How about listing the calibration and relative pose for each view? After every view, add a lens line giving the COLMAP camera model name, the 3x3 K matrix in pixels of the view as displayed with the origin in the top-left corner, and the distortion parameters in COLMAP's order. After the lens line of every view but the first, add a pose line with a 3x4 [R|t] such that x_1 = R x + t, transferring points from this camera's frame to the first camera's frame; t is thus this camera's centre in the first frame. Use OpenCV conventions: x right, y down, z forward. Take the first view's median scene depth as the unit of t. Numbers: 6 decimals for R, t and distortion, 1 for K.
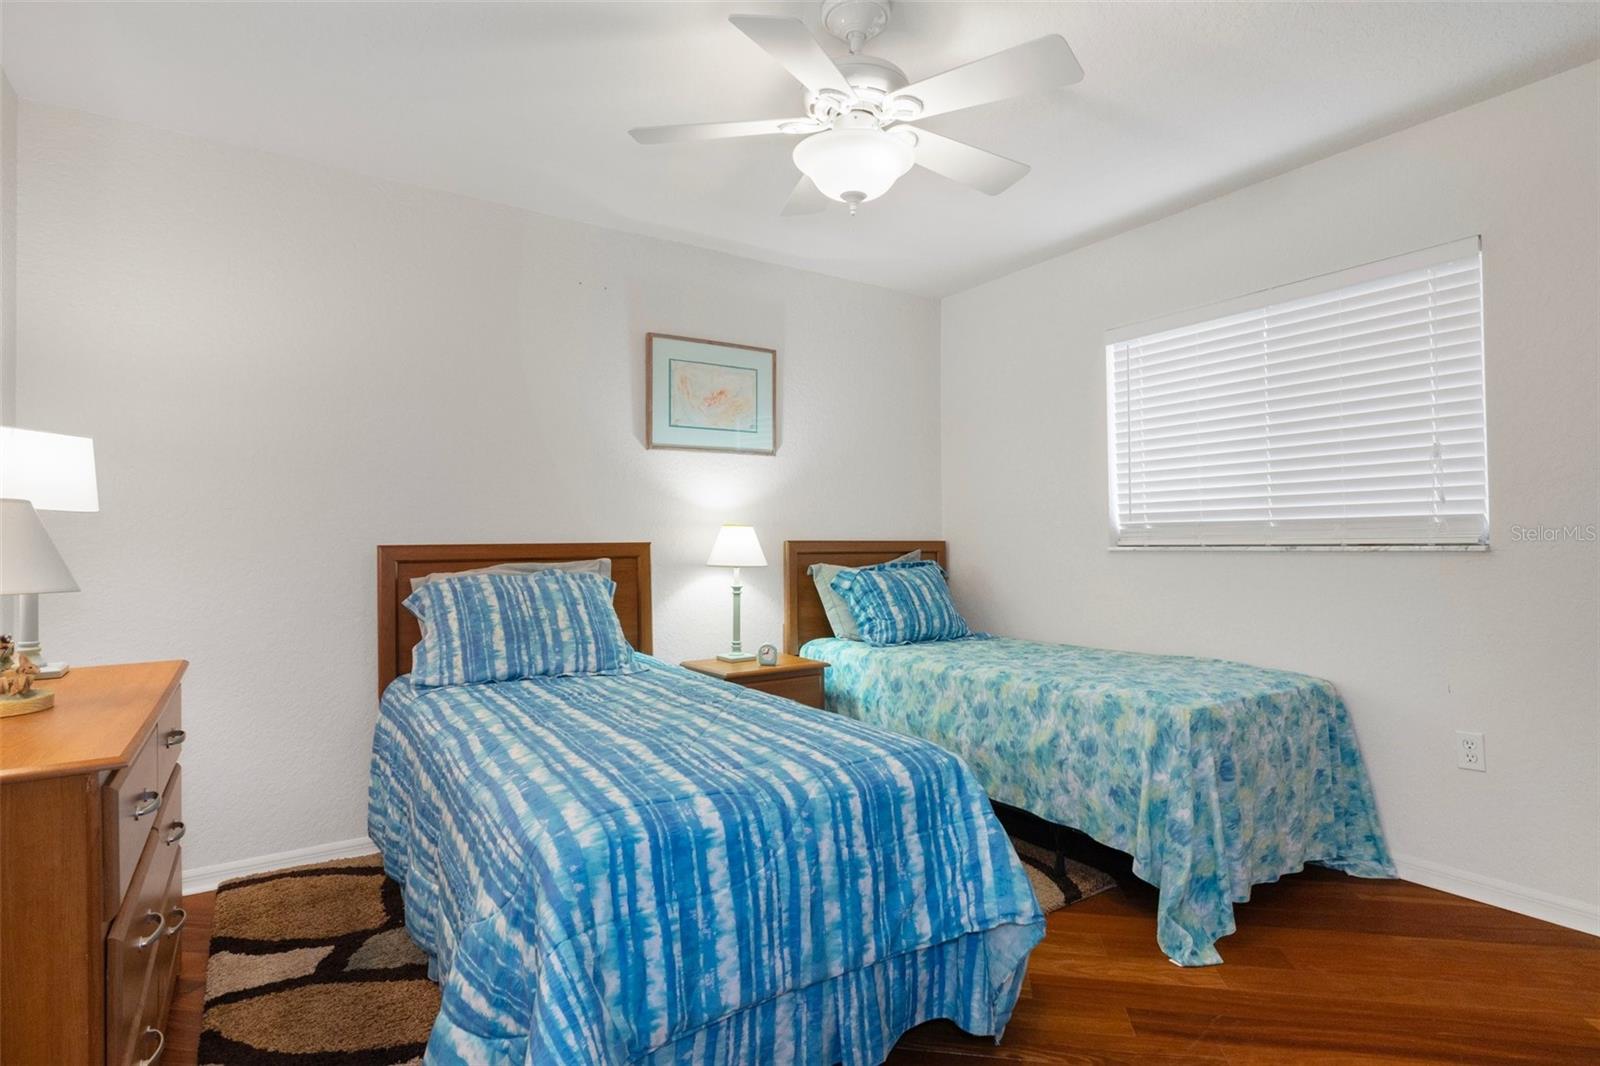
lens RADIAL K [[824.6, 0, 807.9], [0, 824.6, 529.7], [0, 0, 1]] dist [0.008250, -0.003199]
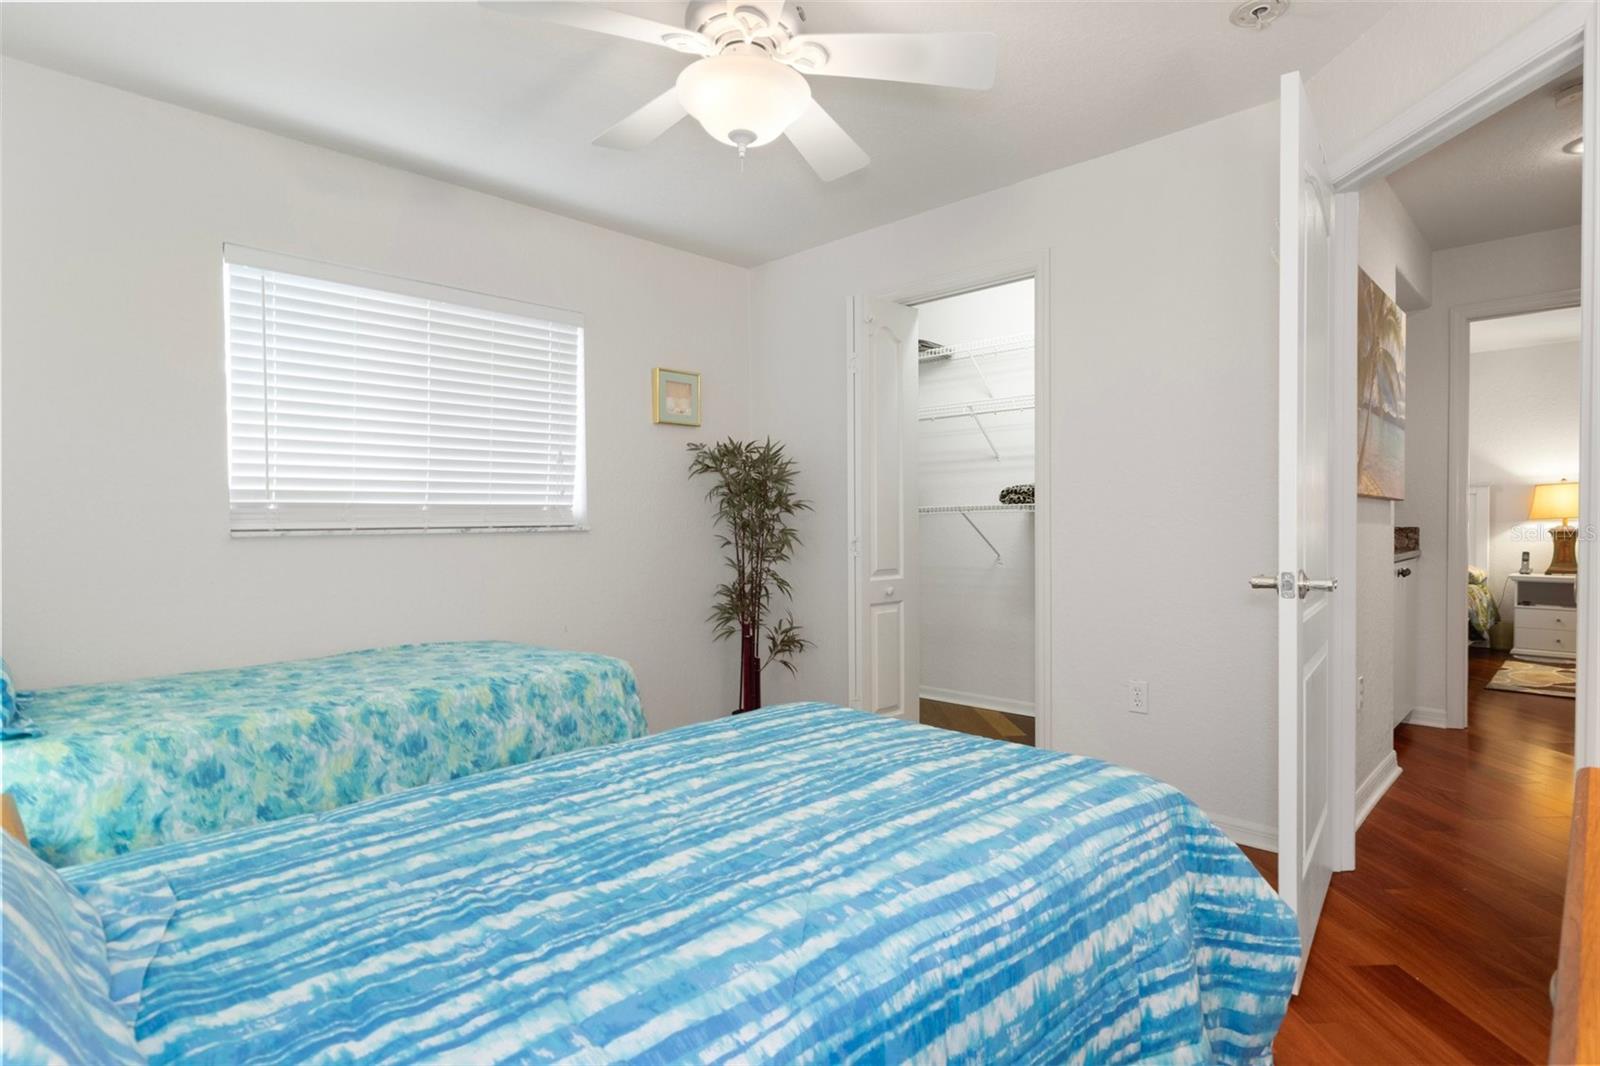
lens RADIAL K [[824.6, 0, 809.4], [0, 824.6, 531.6], [0, 0, 1]] dist [0.008250, -0.003199]
pose [[-0.212343, -0.001239, 0.977194, -0.615104], [-0.003435, 0.999994, 0.000522, 0.022828], [-0.977189, -0.003246, -0.212346, 0.817215]]
